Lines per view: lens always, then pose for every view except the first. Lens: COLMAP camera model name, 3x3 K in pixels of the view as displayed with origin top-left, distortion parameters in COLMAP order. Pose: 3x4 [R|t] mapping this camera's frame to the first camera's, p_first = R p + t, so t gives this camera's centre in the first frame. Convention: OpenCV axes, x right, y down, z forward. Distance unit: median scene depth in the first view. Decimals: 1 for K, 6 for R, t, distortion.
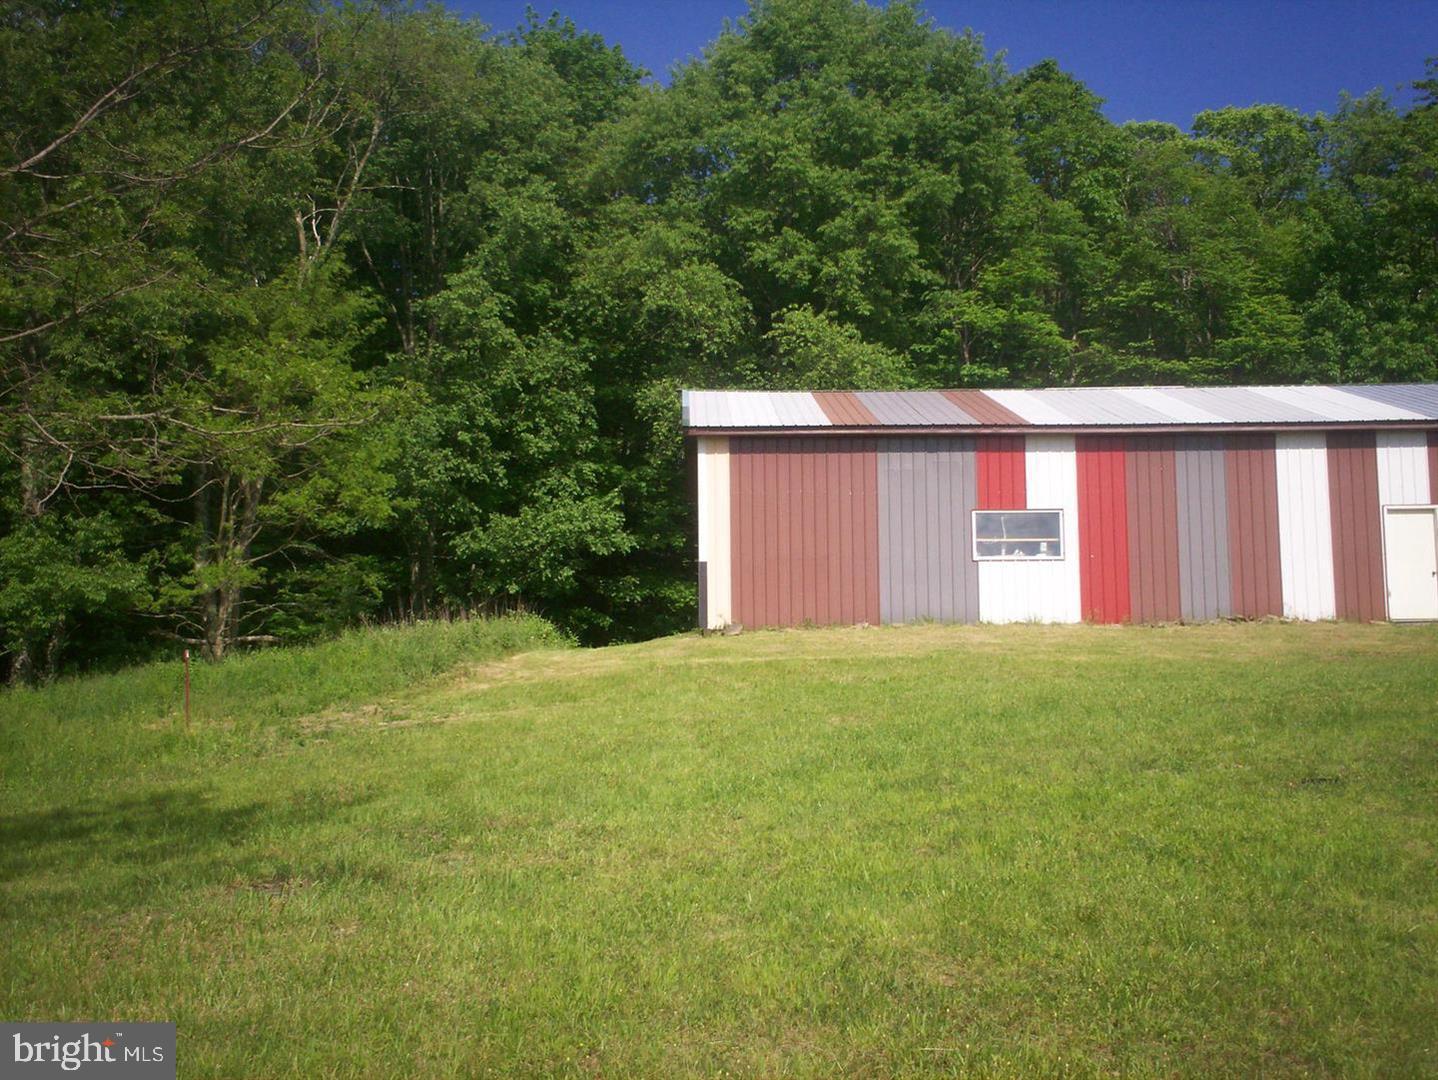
lens RADIAL K [[1494.6, 0, 670.4], [0, 1494.6, 540.4], [0, 0, 1]] dist [0.127875, -0.220927]
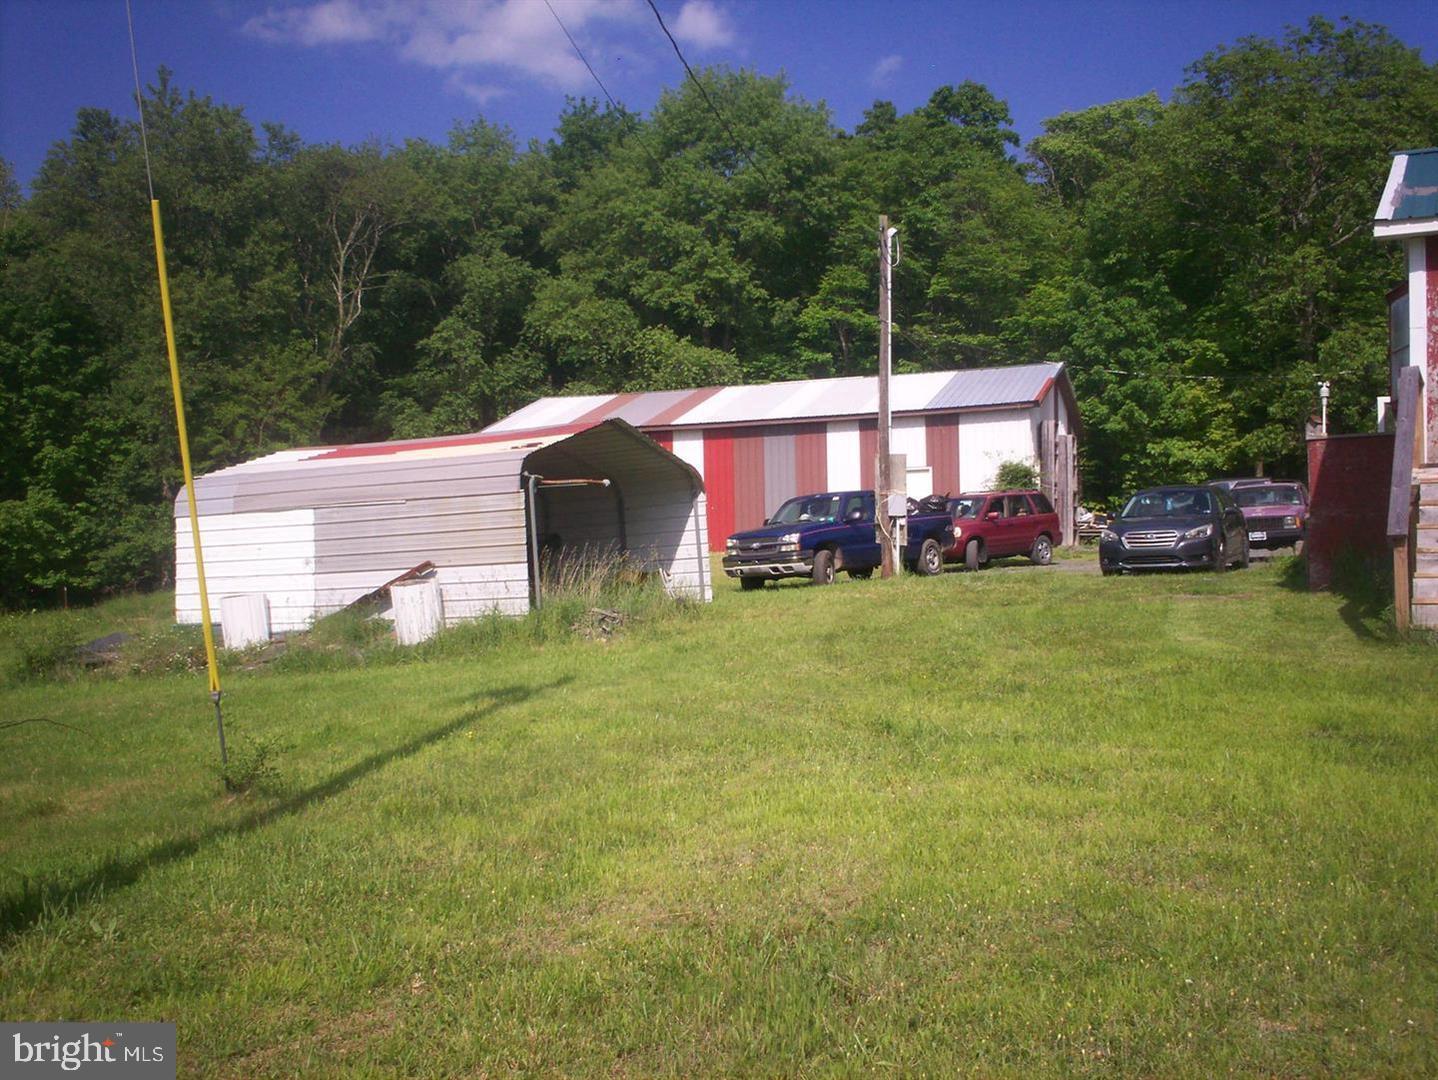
lens RADIAL K [[1494.6, 0, 670.4], [0, 1494.6, 540.4], [0, 0, 1]] dist [0.127875, -0.220927]
pose [[0.929923, -0.016126, -0.367400, 0.616632], [0.045084, 0.996501, 0.070373, -0.050204], [0.364980, -0.082006, 0.927397, -0.348062]]
